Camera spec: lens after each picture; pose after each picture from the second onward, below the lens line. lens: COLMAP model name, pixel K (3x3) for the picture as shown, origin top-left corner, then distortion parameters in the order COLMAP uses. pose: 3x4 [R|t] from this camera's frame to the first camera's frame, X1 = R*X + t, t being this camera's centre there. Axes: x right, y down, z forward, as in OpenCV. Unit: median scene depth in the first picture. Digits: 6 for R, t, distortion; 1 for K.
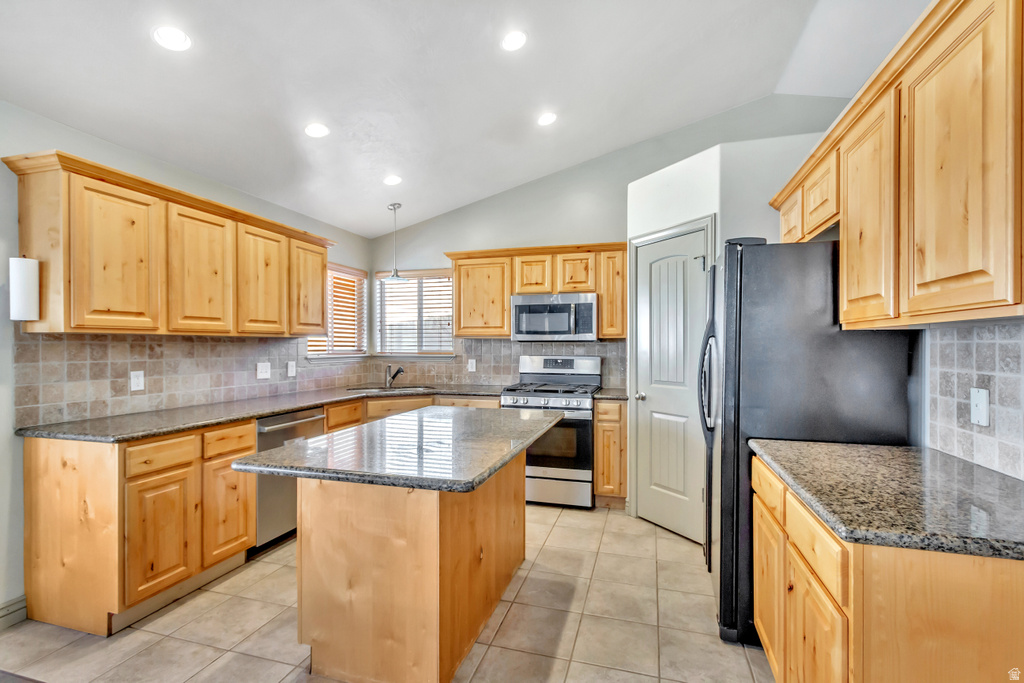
lens RADIAL K [[468.5, 0, 512.6], [0, 468.5, 347.1], [0, 0, 1]] dist [0.010336, -0.004362]
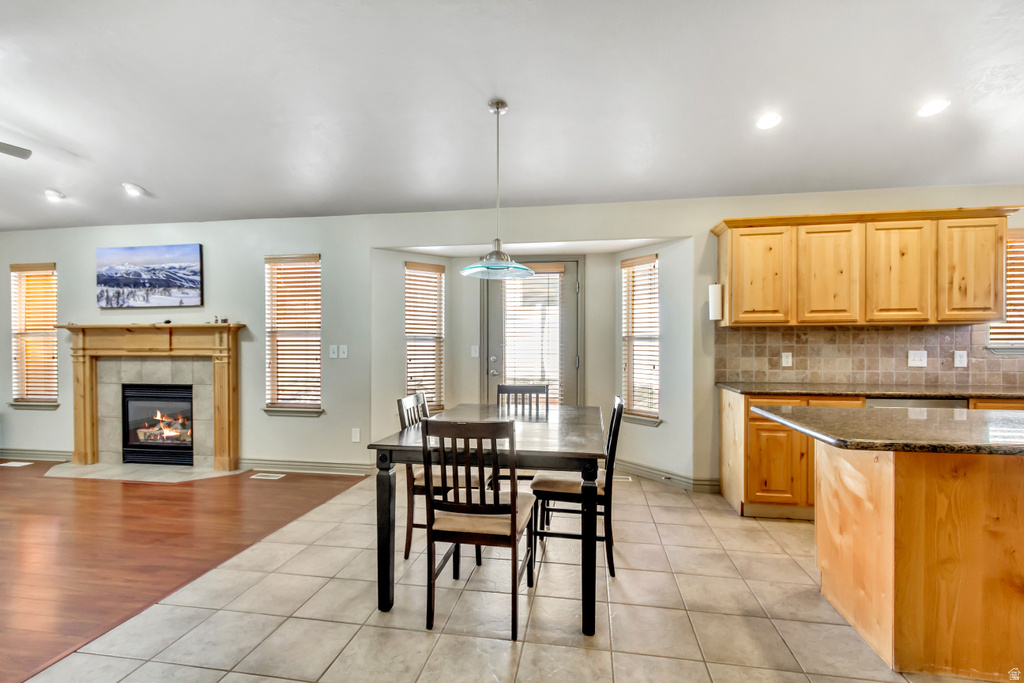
lens RADIAL K [[468.5, 0, 512.6], [0, 468.5, 347.1], [0, 0, 1]] dist [0.010336, -0.004362]
pose [[0.125276, 0.007608, -0.992093, 0.421373], [-0.001367, 0.999971, 0.007495, 0.022790], [0.992121, 0.000417, 0.125283, 0.023886]]
